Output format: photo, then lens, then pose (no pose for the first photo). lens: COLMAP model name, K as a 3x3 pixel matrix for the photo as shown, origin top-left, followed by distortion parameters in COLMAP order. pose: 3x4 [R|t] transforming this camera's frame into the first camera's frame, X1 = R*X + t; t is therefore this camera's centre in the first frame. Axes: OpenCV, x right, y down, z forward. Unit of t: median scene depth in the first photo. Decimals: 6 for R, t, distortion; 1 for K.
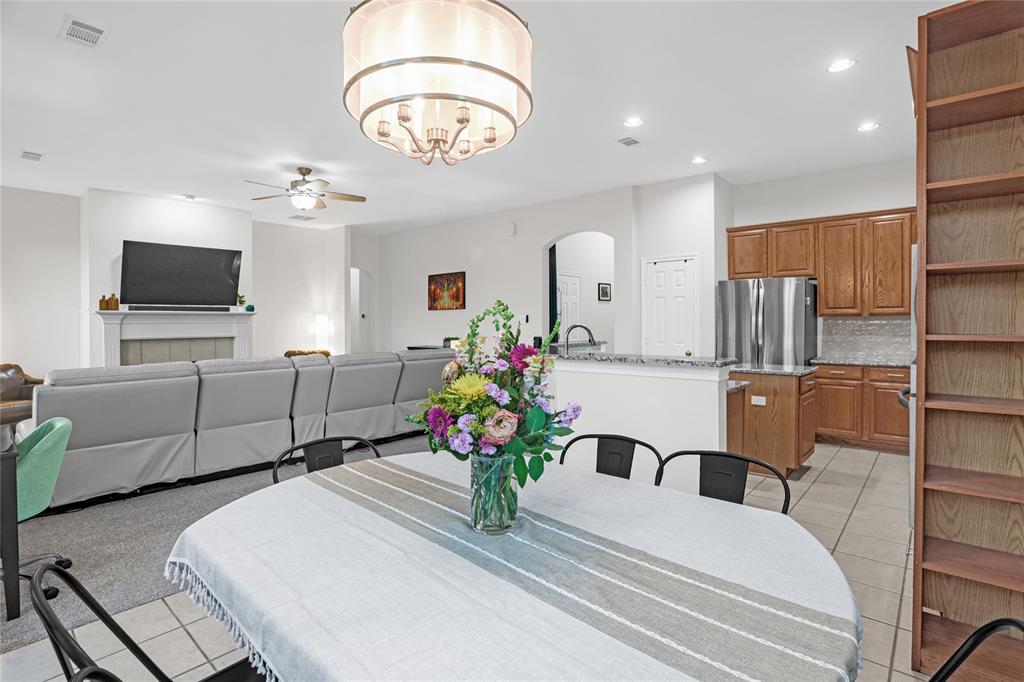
lens RADIAL K [[506.8, 0, 515.0], [0, 506.8, 348.5], [0, 0, 1]] dist [-0.070292, 0.029469]
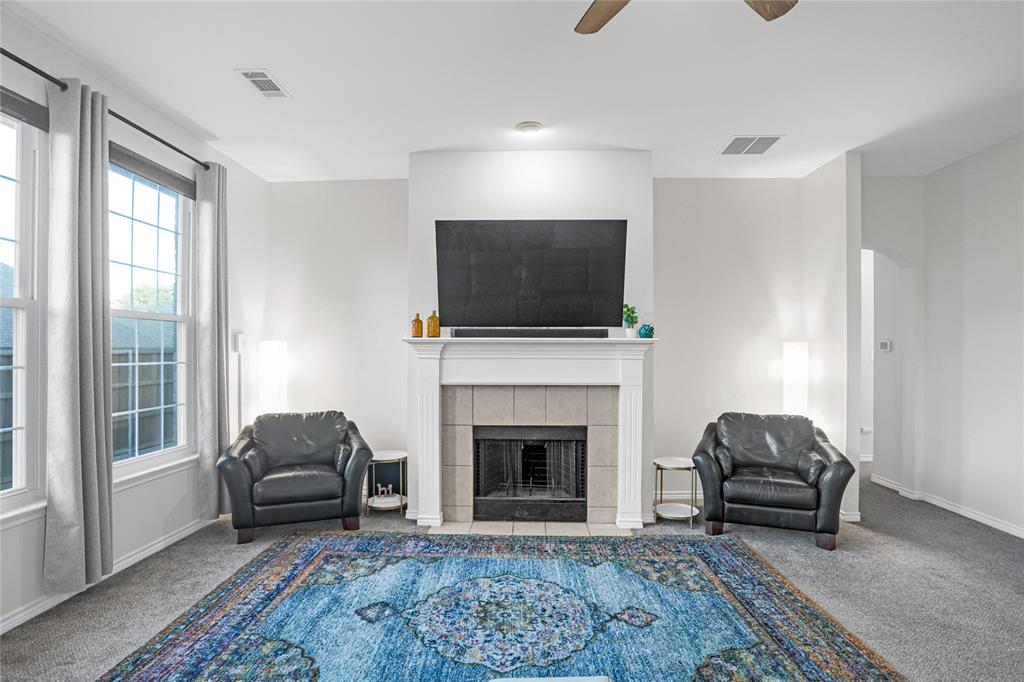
lens RADIAL K [[506.8, 0, 515.0], [0, 506.8, 348.5], [0, 0, 1]] dist [-0.070292, 0.029469]
pose [[0.624996, 0.002553, -0.780624, -0.214132], [-0.046048, 0.998374, -0.033602, -0.040317], [0.779268, 0.056947, 0.624097, 0.583657]]
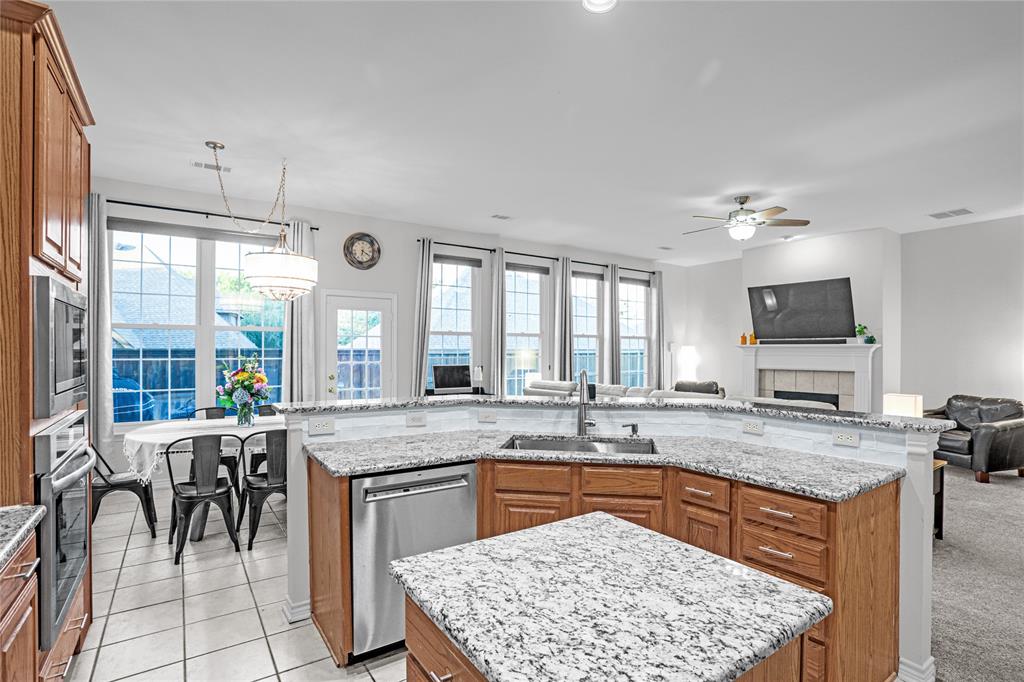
lens RADIAL K [[506.8, 0, 515.0], [0, 506.8, 348.5], [0, 0, 1]] dist [-0.070292, 0.029469]
pose [[-0.249404, 0.004321, -0.968390, 0.472138], [-0.050323, 0.998581, 0.017416, -0.050896], [0.967091, 0.053076, -0.248833, 0.630805]]
